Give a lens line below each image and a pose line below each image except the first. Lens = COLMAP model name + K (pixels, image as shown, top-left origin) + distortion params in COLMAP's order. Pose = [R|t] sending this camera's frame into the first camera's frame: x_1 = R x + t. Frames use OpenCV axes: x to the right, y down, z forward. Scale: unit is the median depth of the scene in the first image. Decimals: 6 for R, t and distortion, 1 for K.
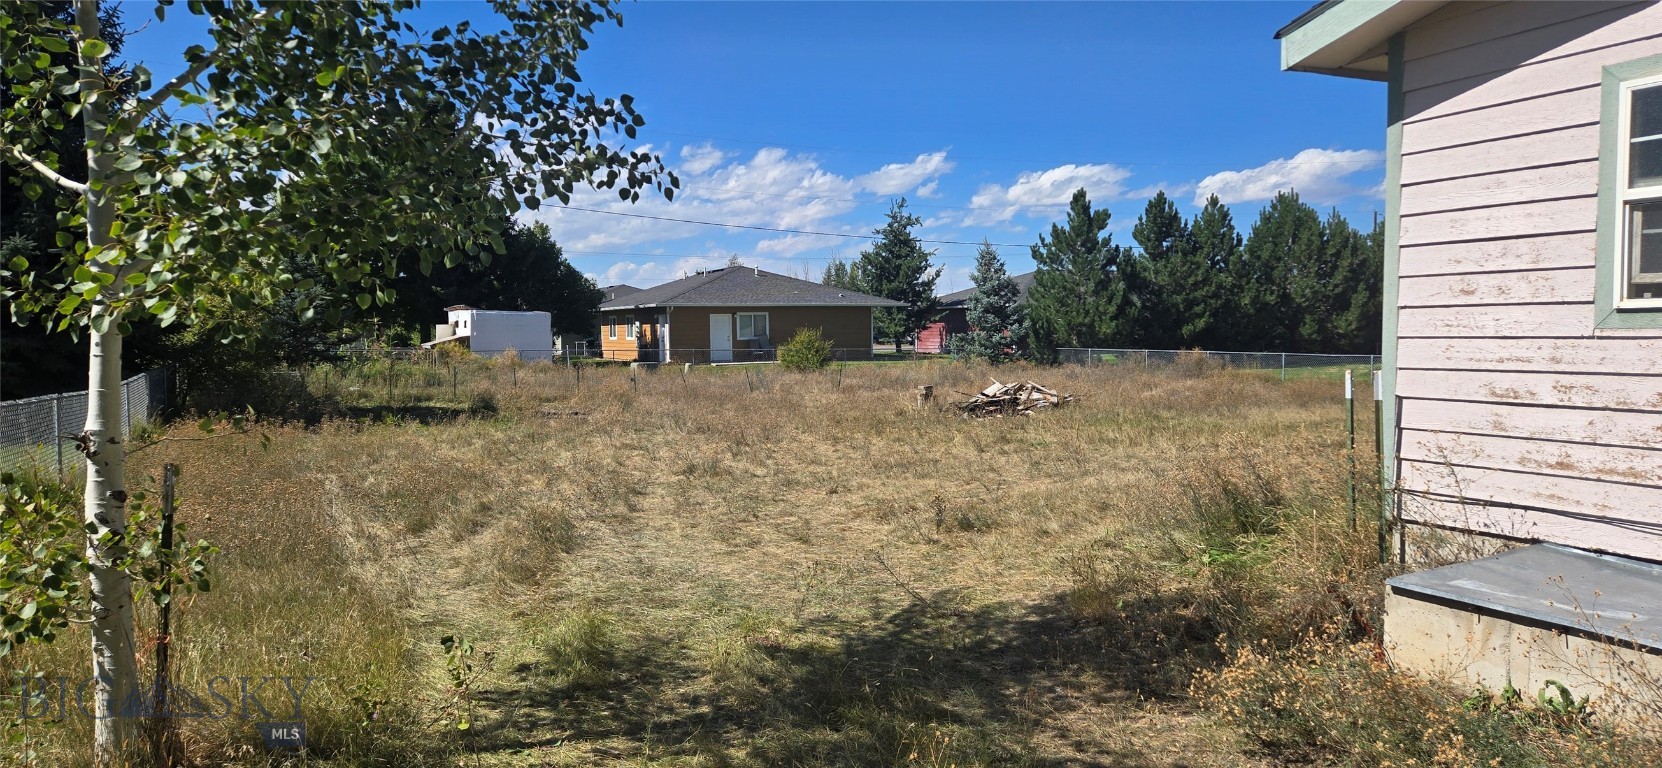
lens RADIAL K [[1063.6, 0, 853.9], [0, 1063.6, 379.3], [0, 0, 1]] dist [0.032255, -0.002040]
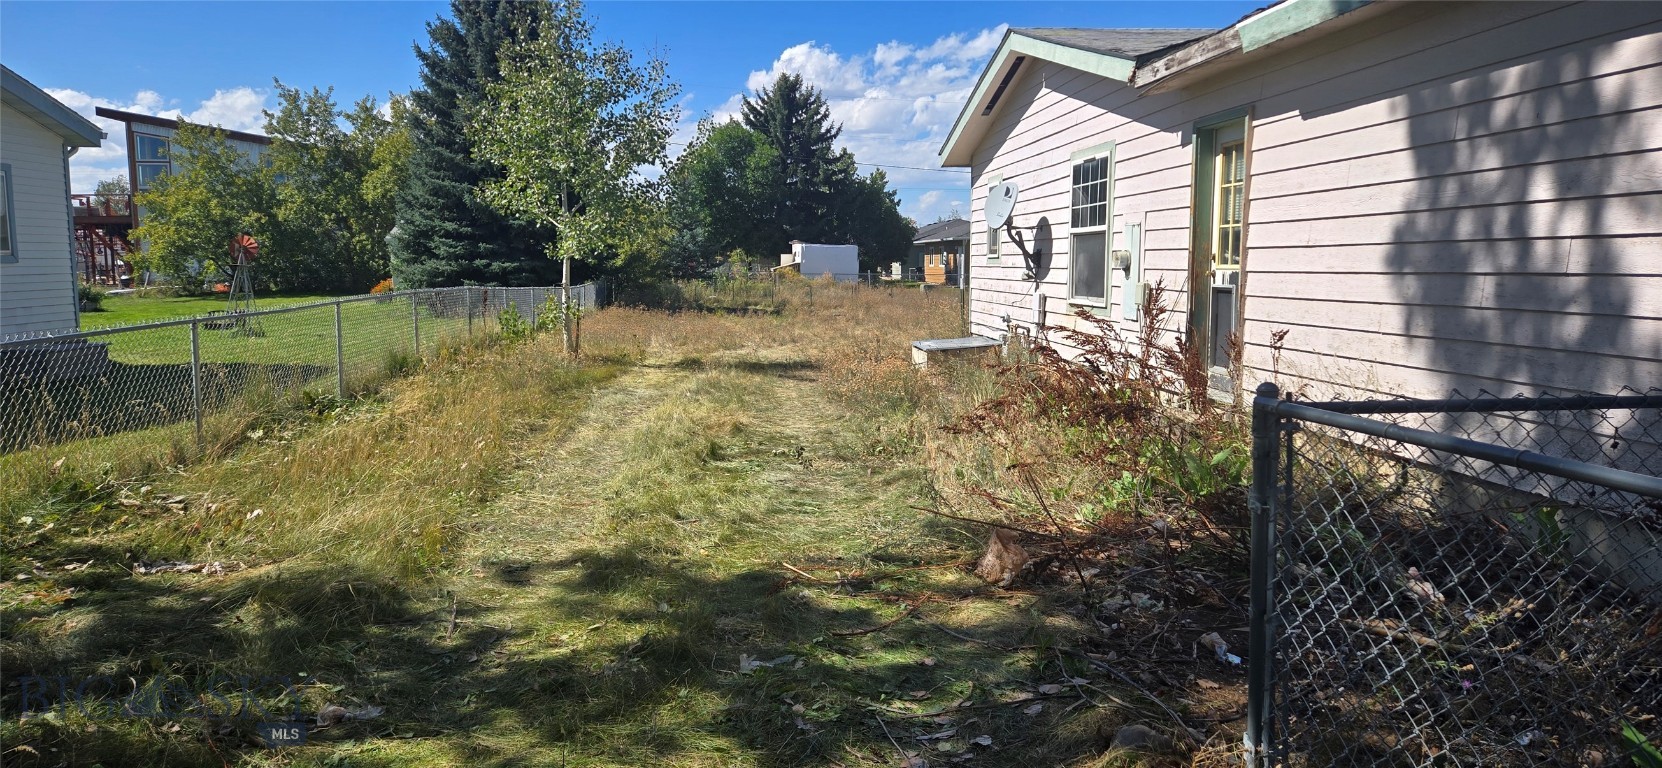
lens RADIAL K [[1063.6, 0, 853.9], [0, 1063.6, 379.3], [0, 0, 1]] dist [0.032255, -0.002040]
pose [[0.934723, 0.046172, -0.352365, 0.189090], [-0.022465, 0.997218, 0.071077, 0.010185], [0.354666, -0.058521, 0.933160, -0.257809]]
